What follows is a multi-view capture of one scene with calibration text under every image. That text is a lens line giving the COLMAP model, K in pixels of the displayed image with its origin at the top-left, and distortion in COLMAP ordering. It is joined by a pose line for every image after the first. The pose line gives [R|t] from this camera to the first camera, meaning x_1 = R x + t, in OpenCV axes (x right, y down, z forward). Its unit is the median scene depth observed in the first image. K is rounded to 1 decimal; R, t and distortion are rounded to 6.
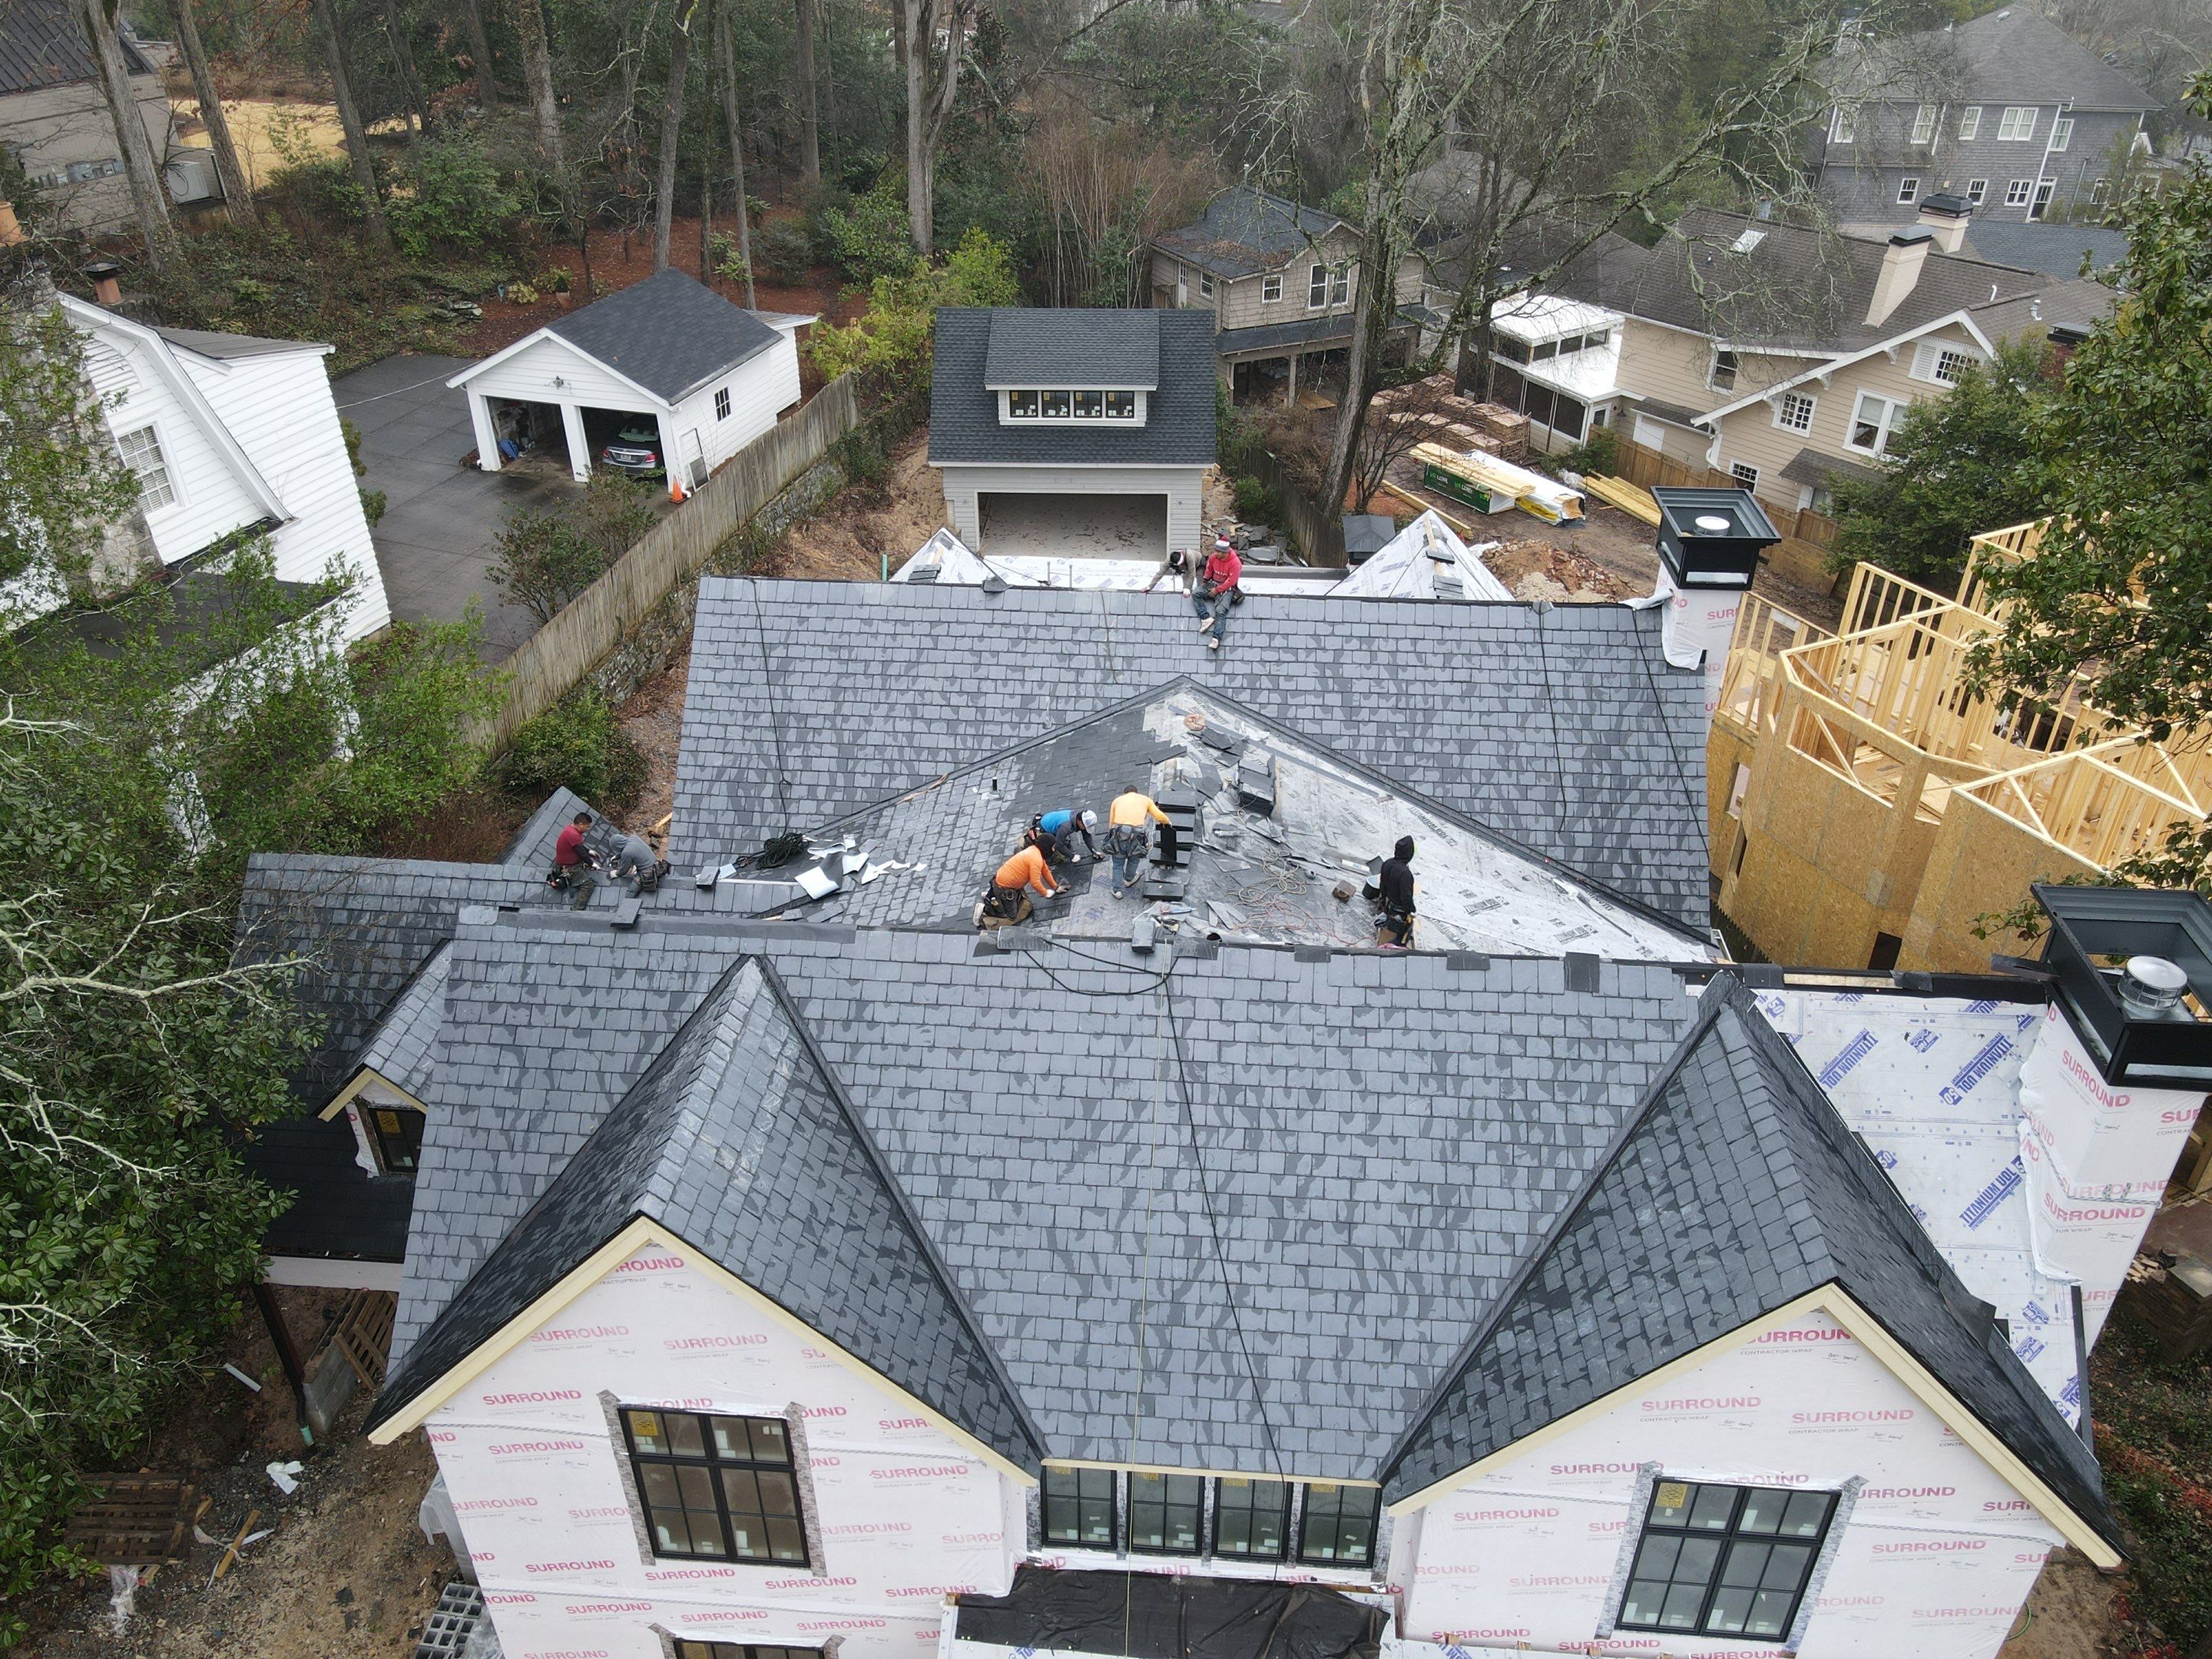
lens RADIAL K [[1612.1, 0, 1111.1], [0, 1612.1, 832.1], [0, 0, 1]] dist [0.029883, -0.004169]
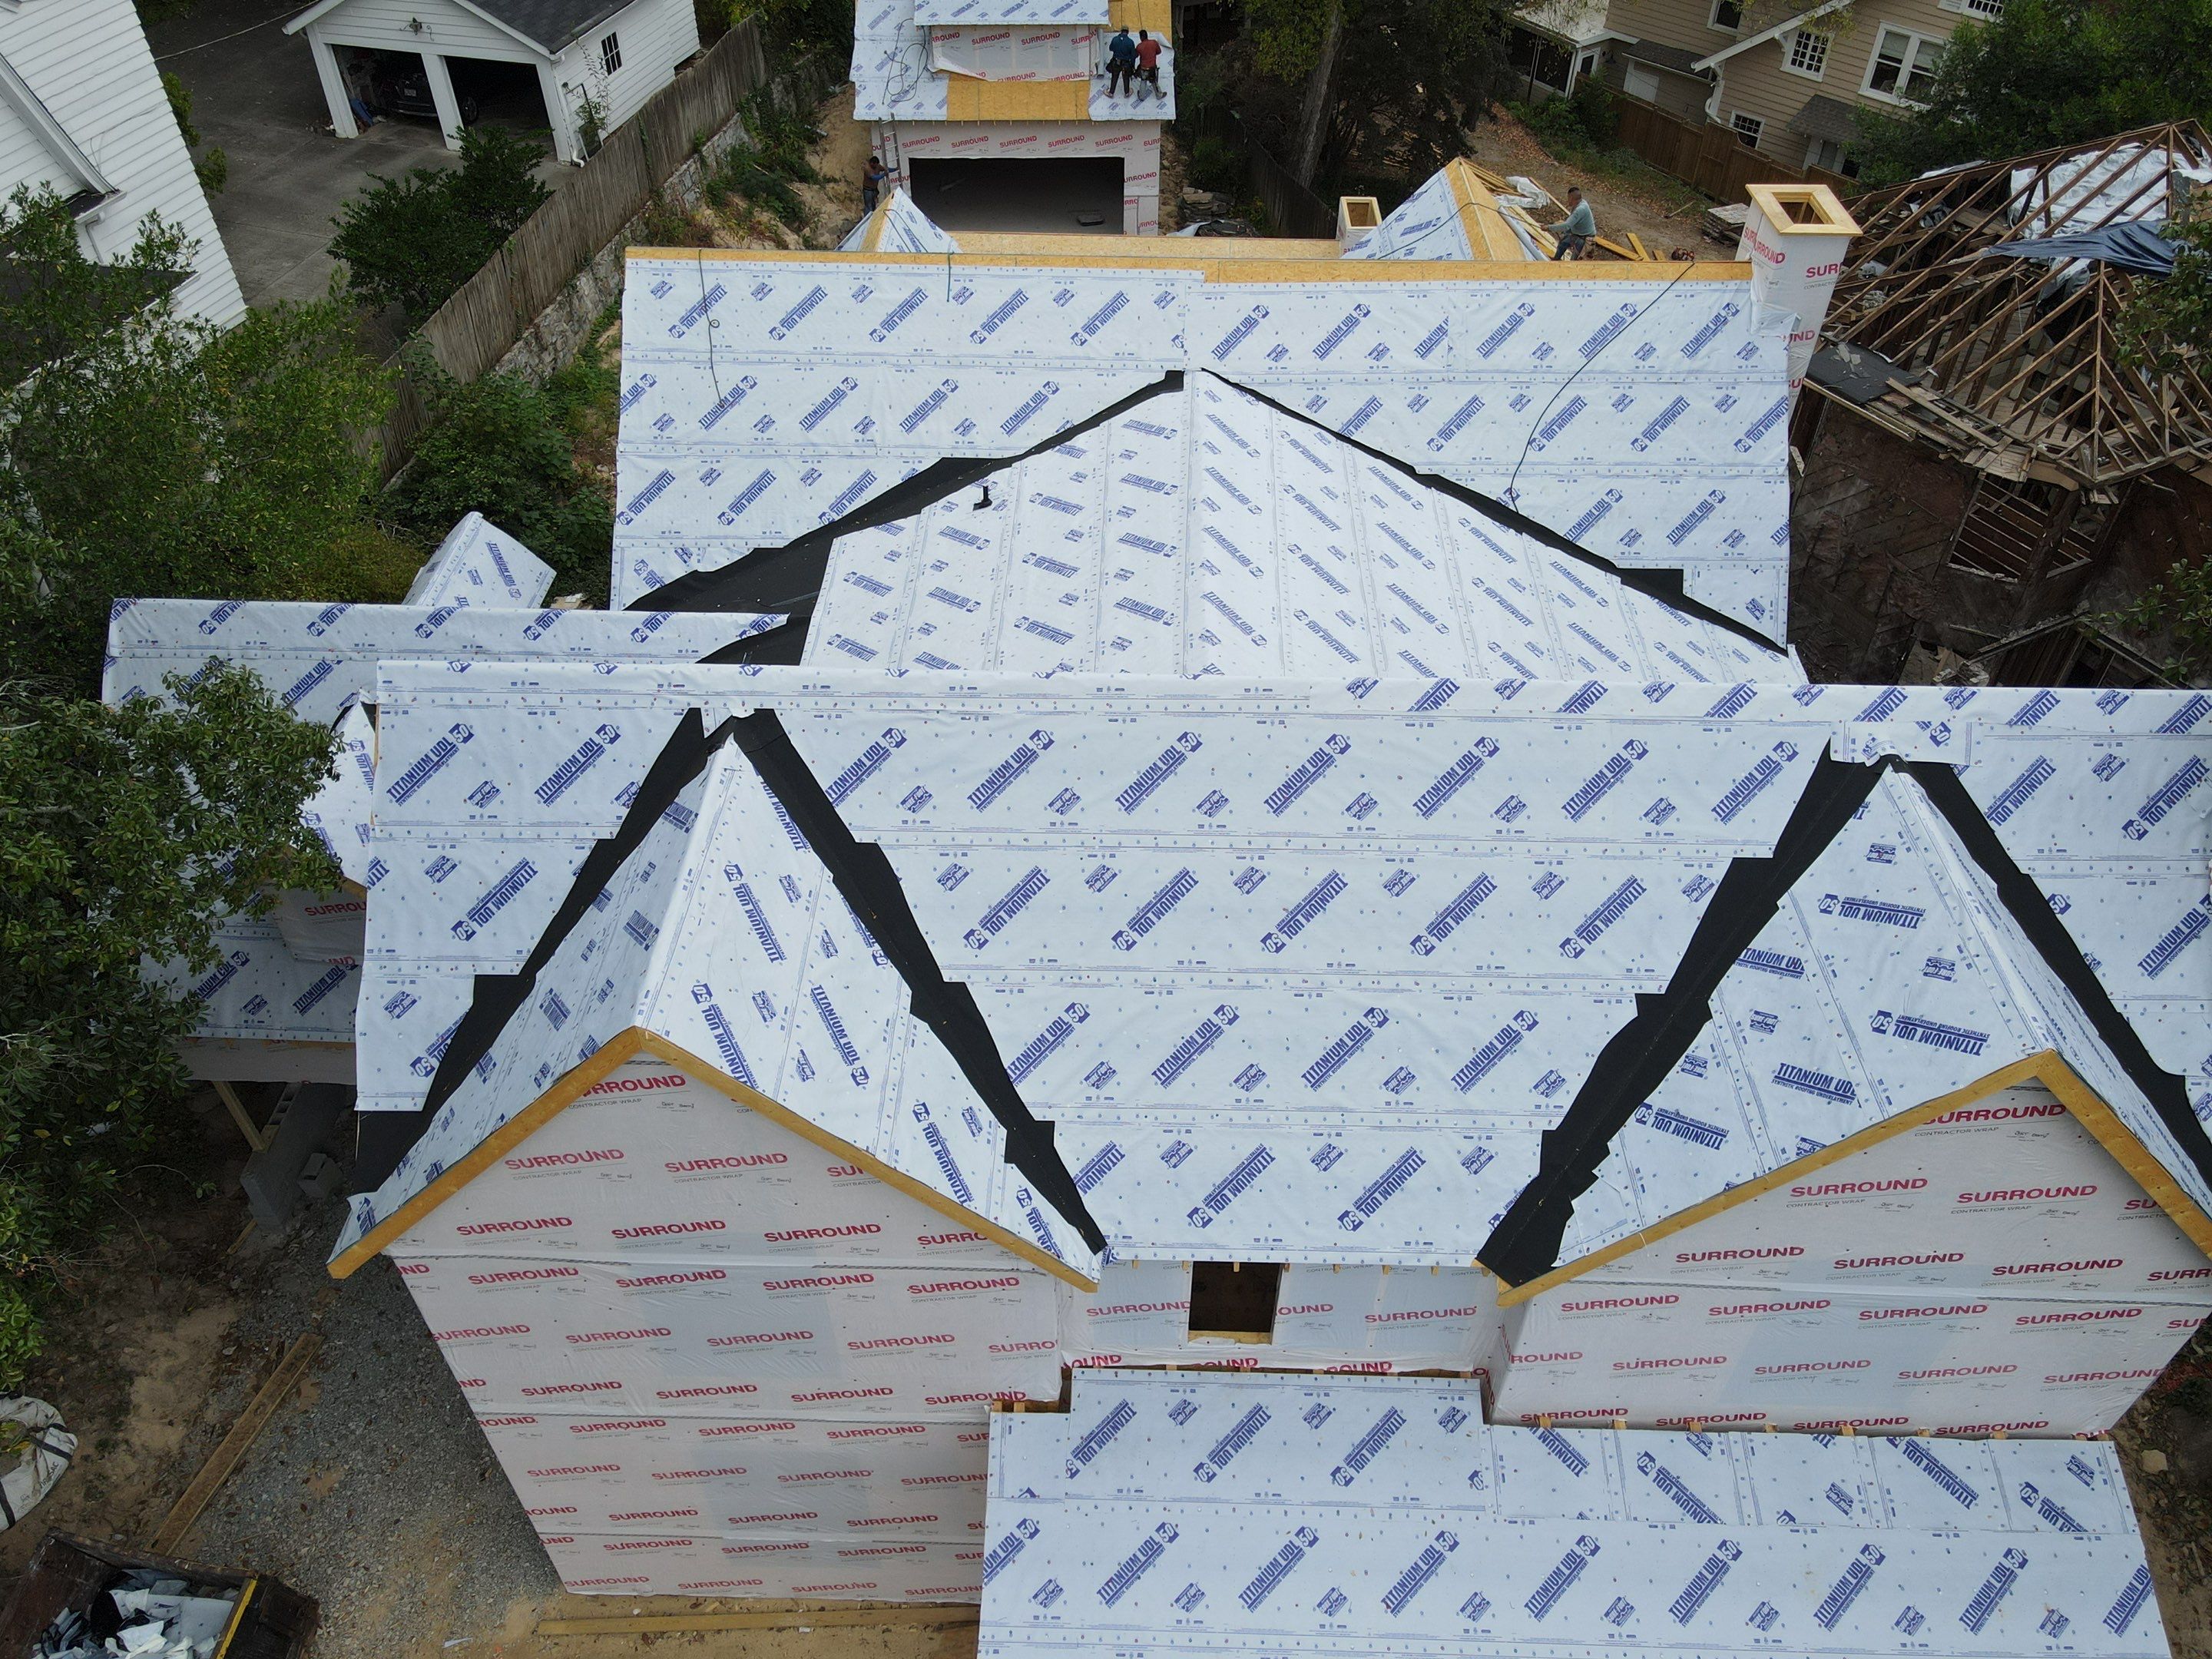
lens RADIAL K [[1612.1, 0, 1109.7], [0, 1612.1, 827.0], [0, 0, 1]] dist [0.029883, -0.004169]
pose [[0.998584, -0.032602, 0.042031, -0.024464], [0.024814, 0.984422, 0.174064, -0.001591], [-0.047051, -0.172774, 0.983837, 0.060642]]
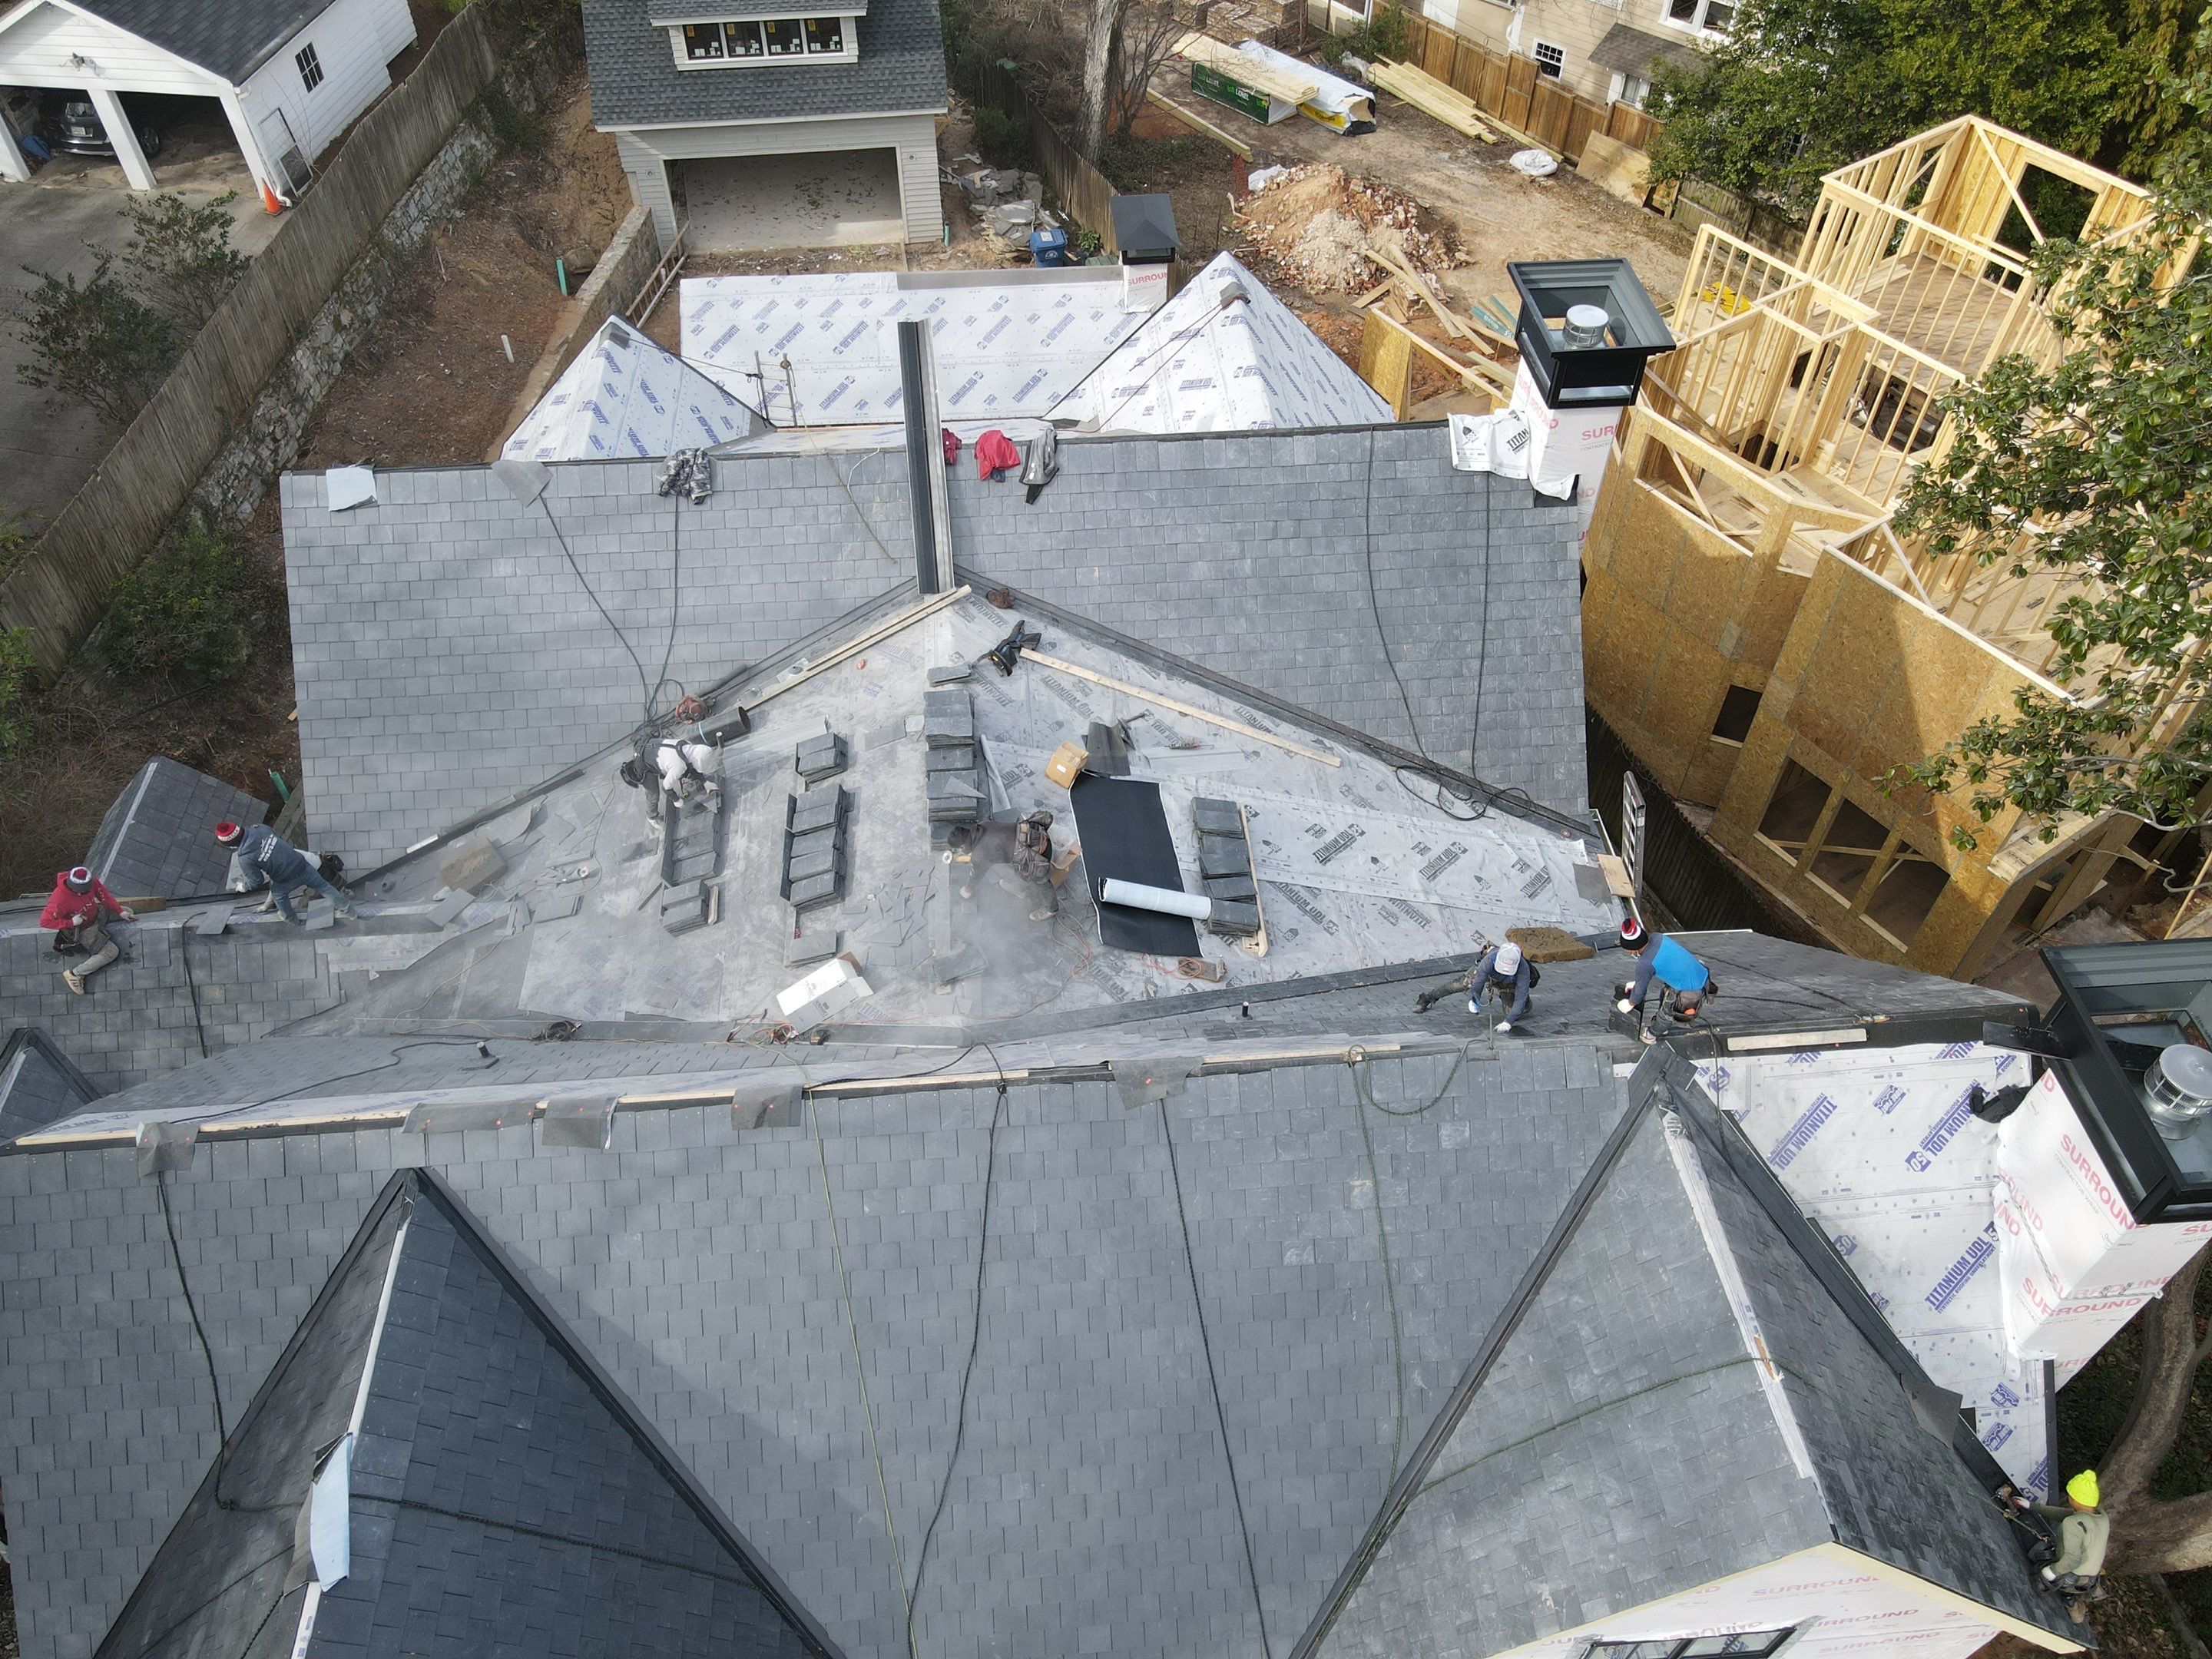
lens RADIAL K [[1612.1, 0, 1099.4], [0, 1612.1, 823.2], [0, 0, 1]] dist [0.029883, -0.004169]
pose [[0.987791, -0.113161, 0.107064, 0.010869], [0.081654, 0.961392, 0.262788, -0.093498], [-0.132668, -0.250837, 0.958895, 0.106990]]
